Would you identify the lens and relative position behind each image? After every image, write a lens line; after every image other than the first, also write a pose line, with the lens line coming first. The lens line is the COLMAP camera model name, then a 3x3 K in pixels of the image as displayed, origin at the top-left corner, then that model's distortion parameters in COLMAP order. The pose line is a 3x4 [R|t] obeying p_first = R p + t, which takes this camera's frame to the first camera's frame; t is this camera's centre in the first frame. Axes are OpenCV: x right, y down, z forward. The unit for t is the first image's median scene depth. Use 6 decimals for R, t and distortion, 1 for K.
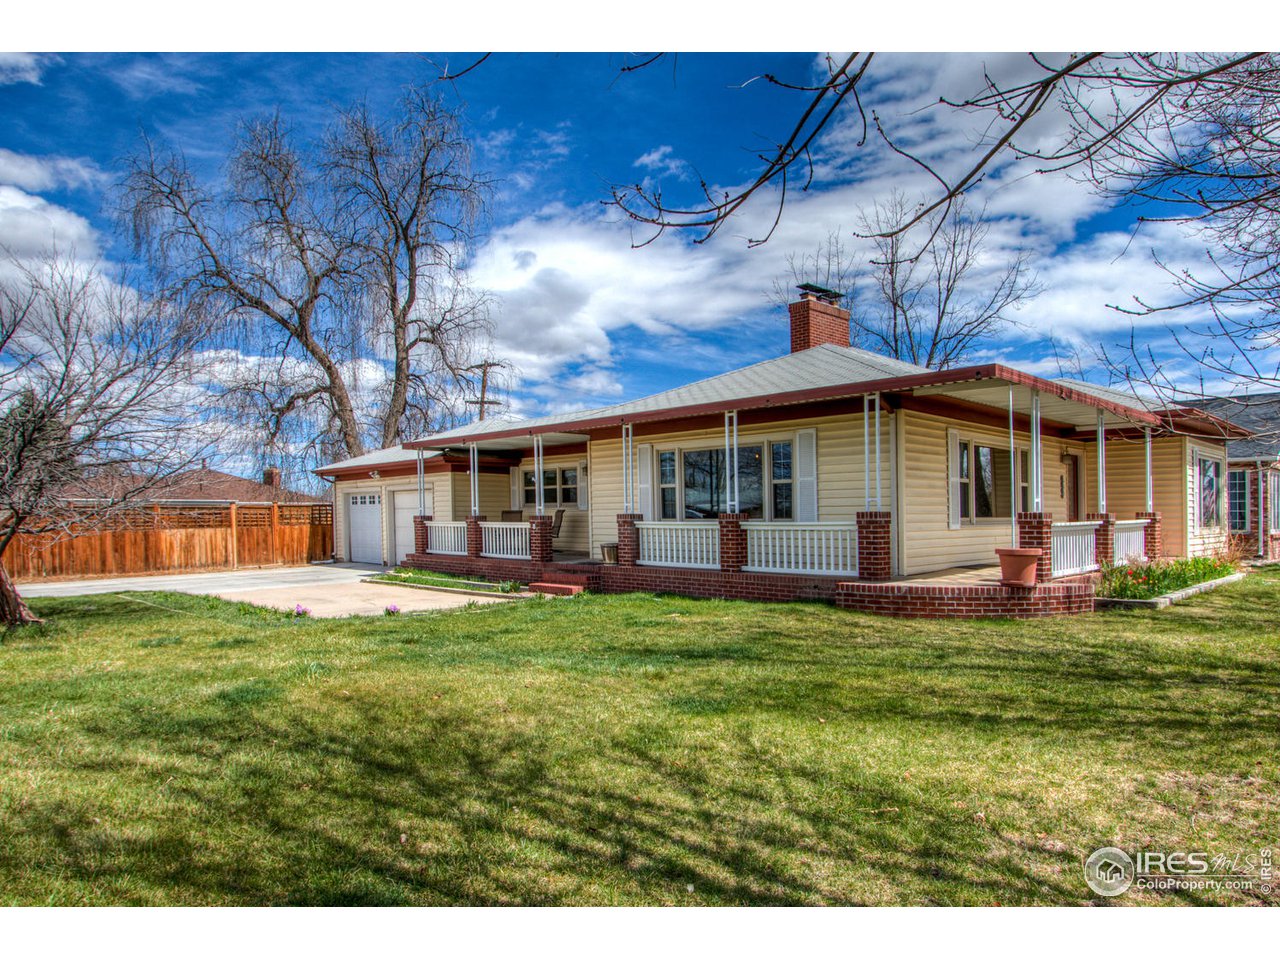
lens RADIAL K [[779.9, 0, 644.3], [0, 779.9, 514.5], [0, 0, 1]] dist [-0.029214, 0.000884]
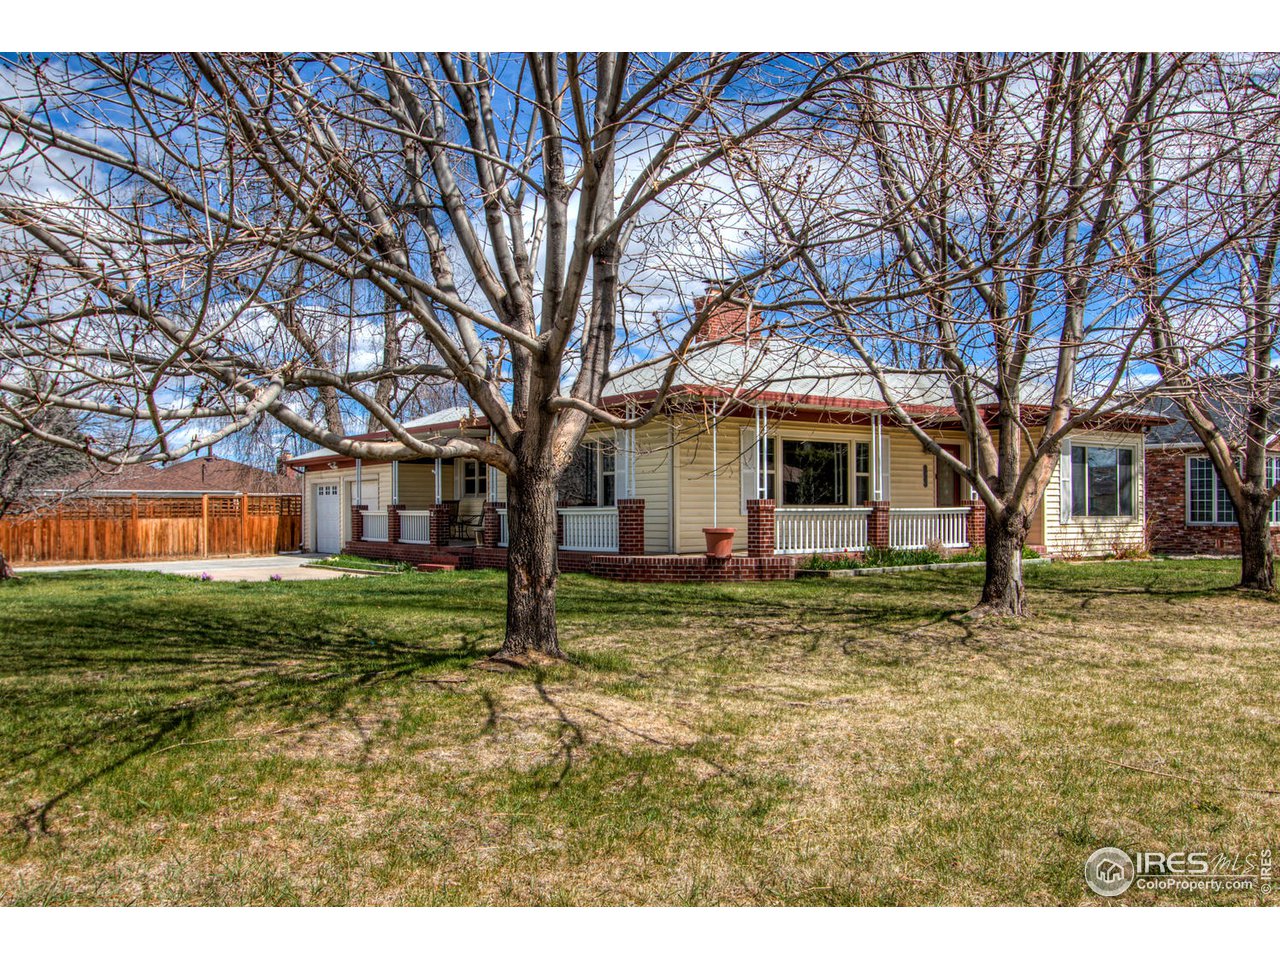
lens RADIAL K [[1054.4, 0, 640.0], [0, 1054.4, 480.0], [0, 0, 1]] dist [-0.038482, -0.003016]
pose [[0.988672, -0.004382, -0.150027, 0.393697], [0.000257, 0.999622, -0.027504, 0.008395], [0.150091, 0.027154, 0.988299, -0.455379]]
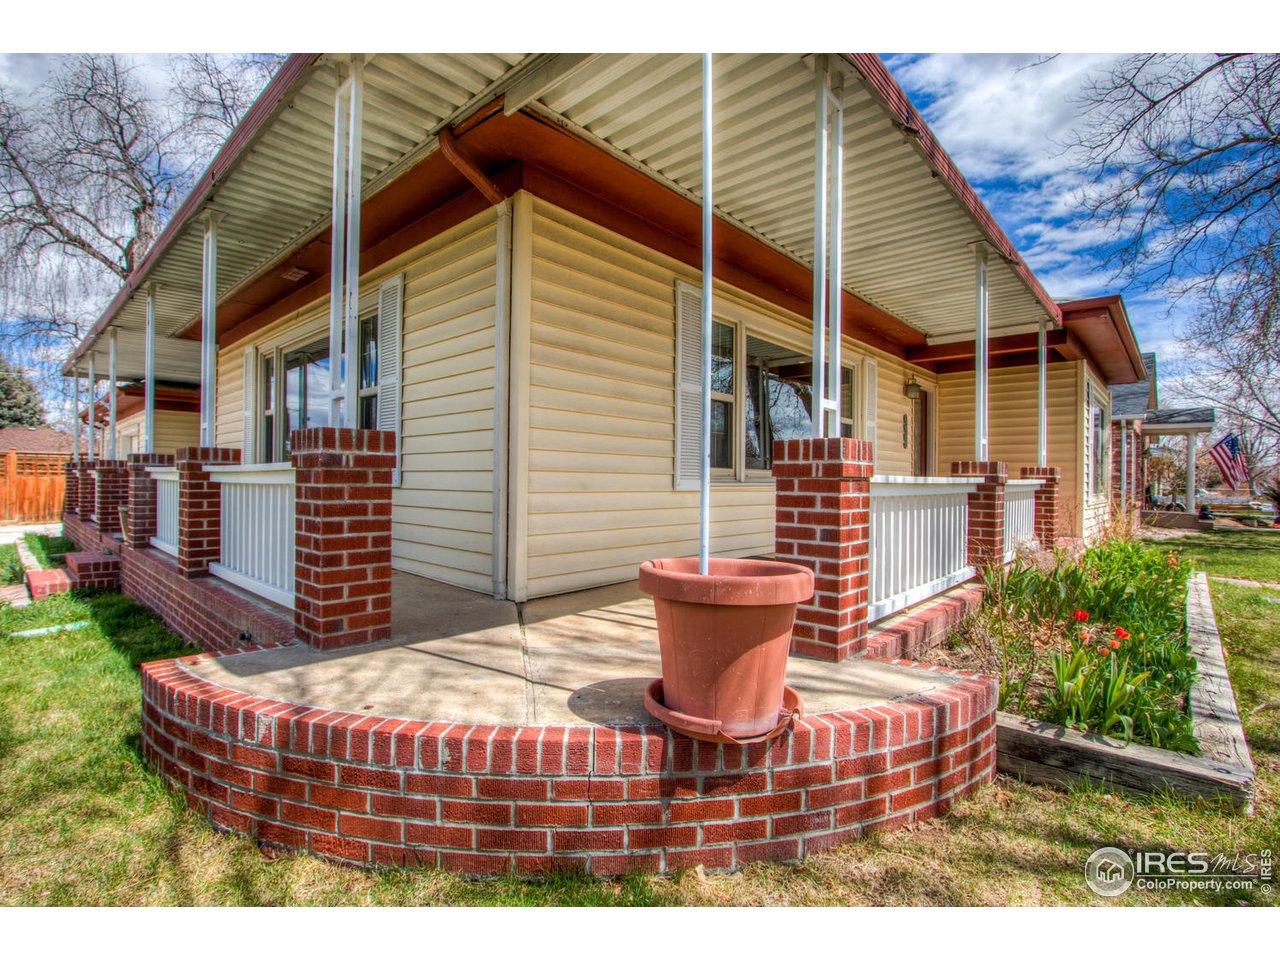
lens RADIAL K [[595.5, 0, 640.0], [0, 595.5, 480.0], [0, 0, 1]] dist [-0.035207, 0.000045]
pose [[0.997299, 0.016483, 0.071576, 0.283569], [-0.016634, 0.999861, 0.001510, 0.010463], [-0.071541, -0.002696, 0.997434, 0.521349]]
